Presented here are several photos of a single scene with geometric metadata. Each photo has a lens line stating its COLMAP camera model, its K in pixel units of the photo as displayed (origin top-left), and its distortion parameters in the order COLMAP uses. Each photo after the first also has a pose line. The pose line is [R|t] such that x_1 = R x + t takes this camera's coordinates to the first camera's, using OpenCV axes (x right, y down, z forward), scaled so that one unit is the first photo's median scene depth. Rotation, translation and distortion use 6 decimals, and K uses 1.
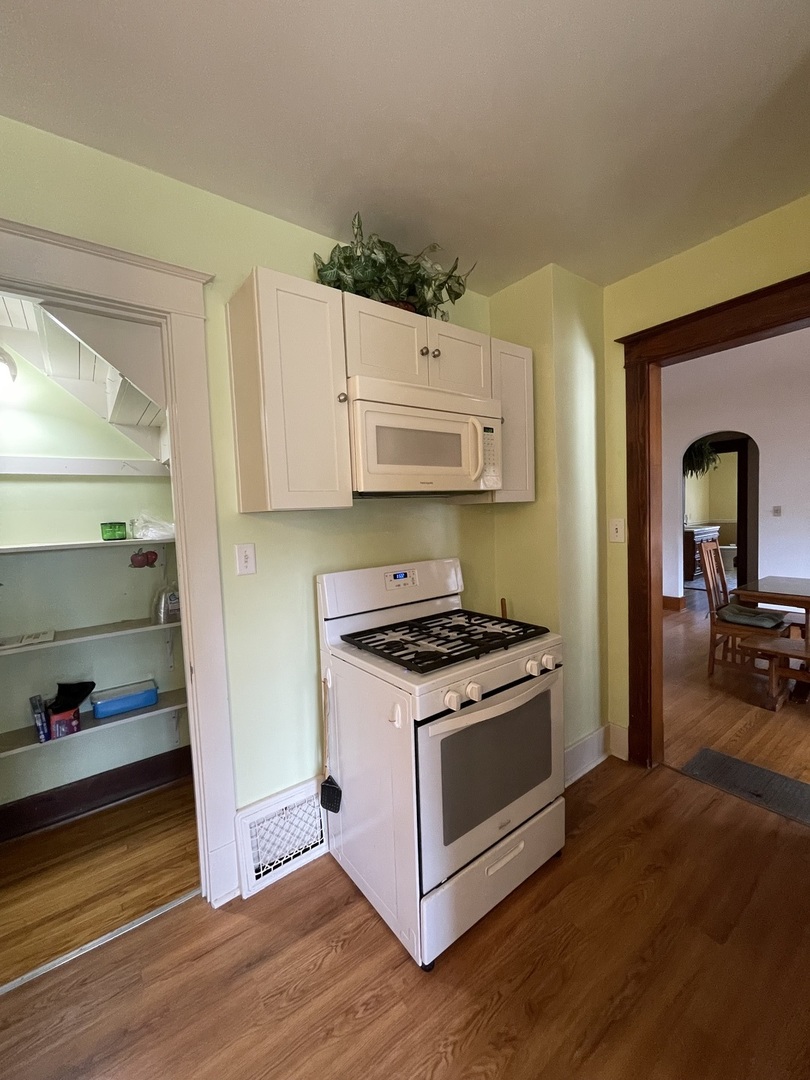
lens RADIAL K [[434.3, 0, 403.9], [0, 434.3, 538.2], [0, 0, 1]] dist [-0.006927, 0.001472]
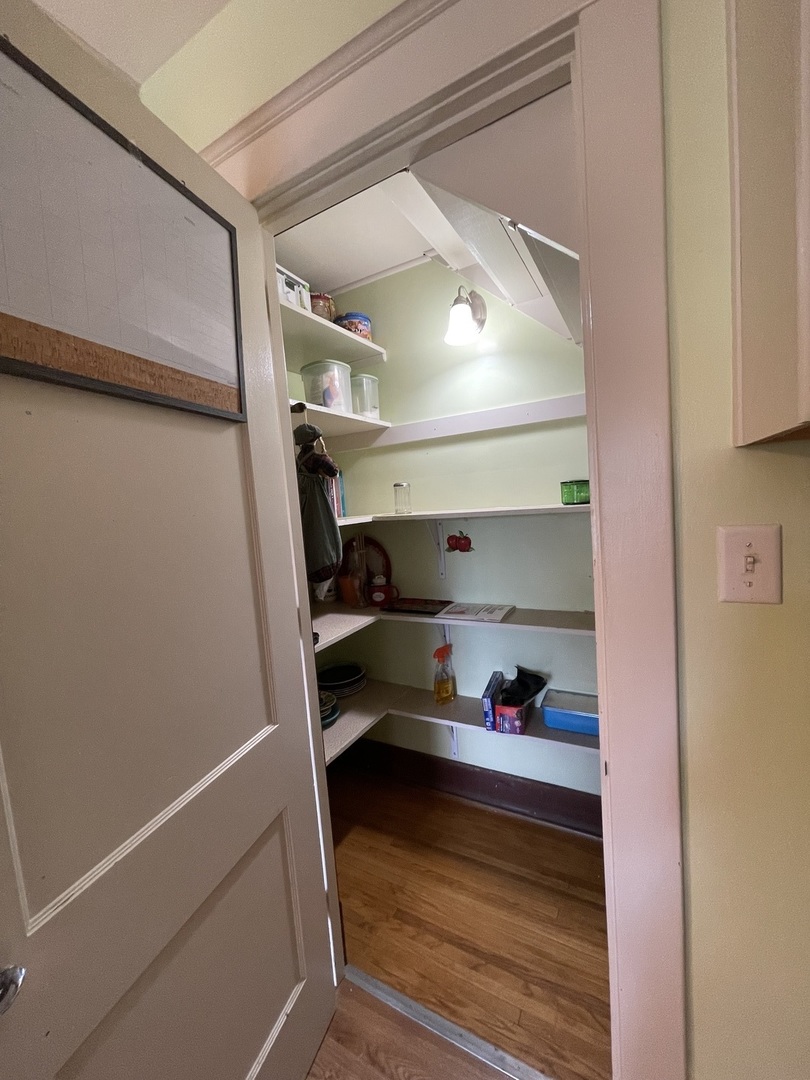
lens RADIAL K [[434.3, 0, 403.0], [0, 434.3, 534.5], [0, 0, 1]] dist [-0.006927, 0.001472]
pose [[0.412090, 0.078733, -0.907735, -0.118552], [0.003904, 0.996098, 0.088169, -0.012565], [0.911135, -0.039877, 0.410174, 0.467221]]
